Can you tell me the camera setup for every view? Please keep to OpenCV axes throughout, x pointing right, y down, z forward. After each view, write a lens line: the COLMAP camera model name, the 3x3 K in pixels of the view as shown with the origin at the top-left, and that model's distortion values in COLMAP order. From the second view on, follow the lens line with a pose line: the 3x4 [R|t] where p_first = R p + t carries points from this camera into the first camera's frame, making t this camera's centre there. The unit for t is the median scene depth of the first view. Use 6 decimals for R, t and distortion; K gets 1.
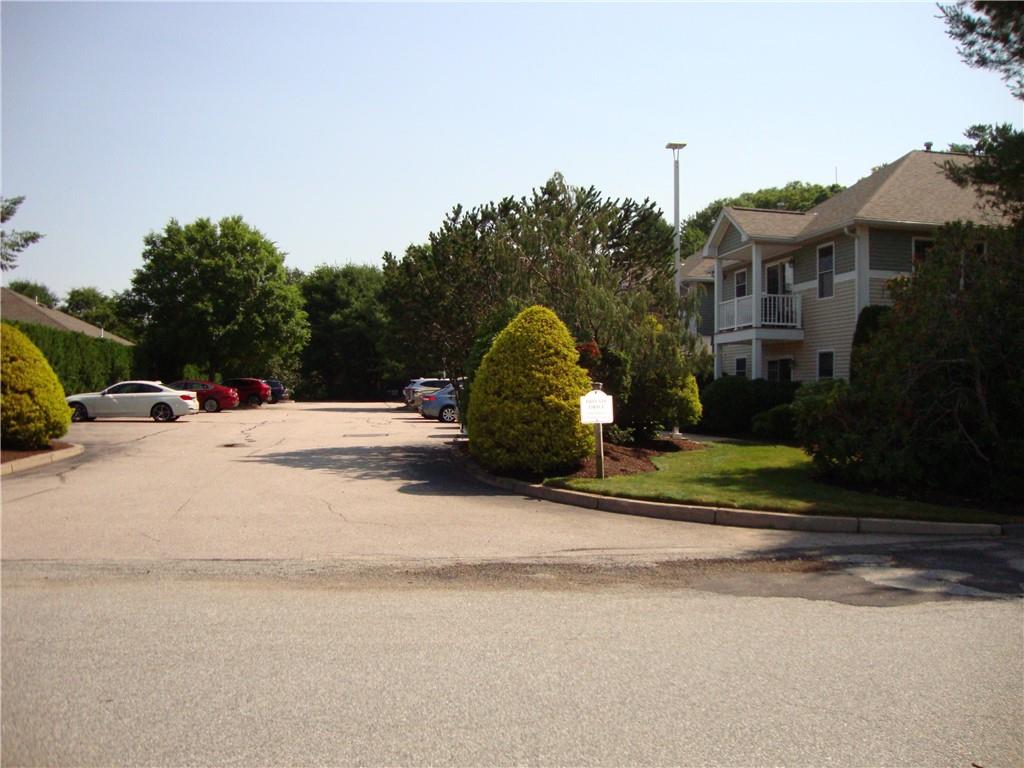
lens RADIAL K [[925.1, 0, 524.3], [0, 925.1, 387.2], [0, 0, 1]] dist [-0.208133, 0.228411]
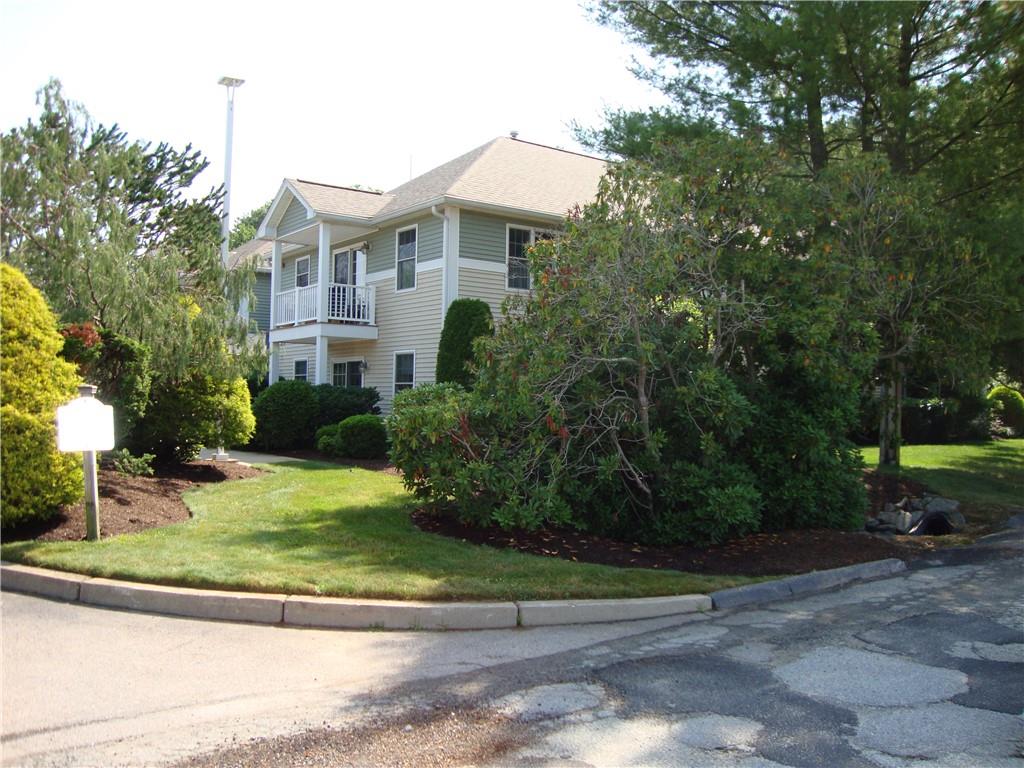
lens RADIAL K [[925.1, 0, 524.3], [0, 925.1, 387.2], [0, 0, 1]] dist [-0.208133, 0.228411]
pose [[0.886342, 0.010180, 0.462920, 0.041702], [-0.006168, 0.999929, -0.010179, 0.000631], [-0.462991, 0.006167, 0.886342, 0.226366]]
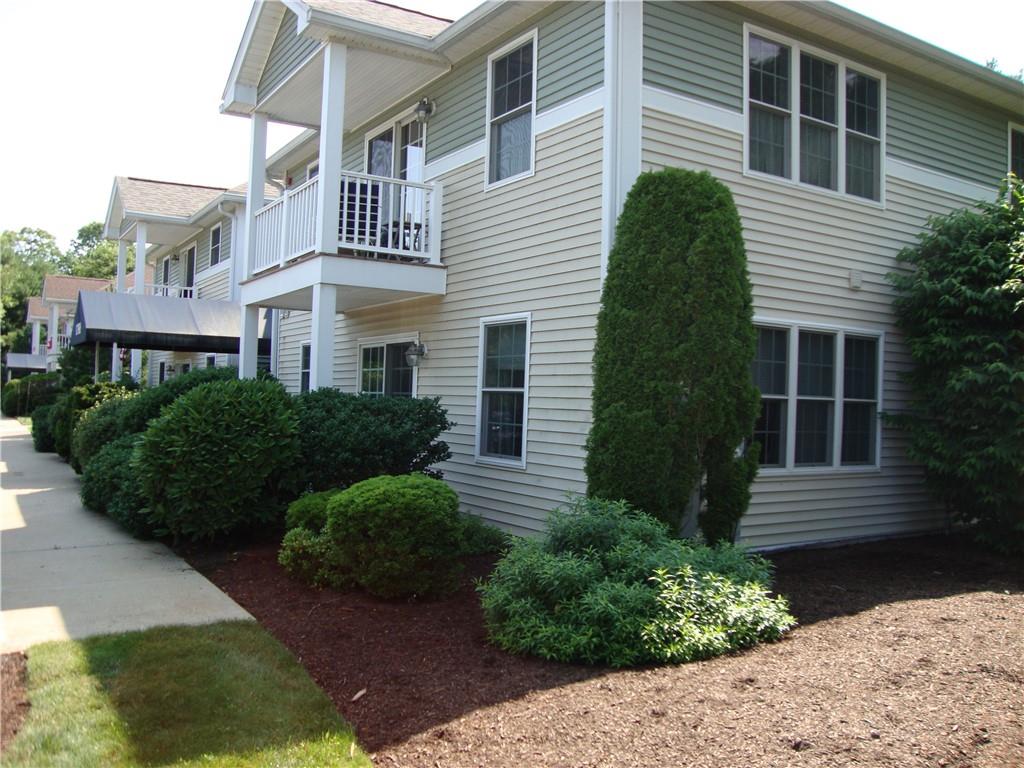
lens RADIAL K [[925.1, 0, 524.3], [0, 925.1, 387.2], [0, 0, 1]] dist [-0.208133, 0.228411]
pose [[0.924362, 0.020788, 0.380951, 0.238607], [-0.018423, 0.999782, -0.009855, -0.010808], [-0.381072, 0.002091, 0.924543, 0.784509]]
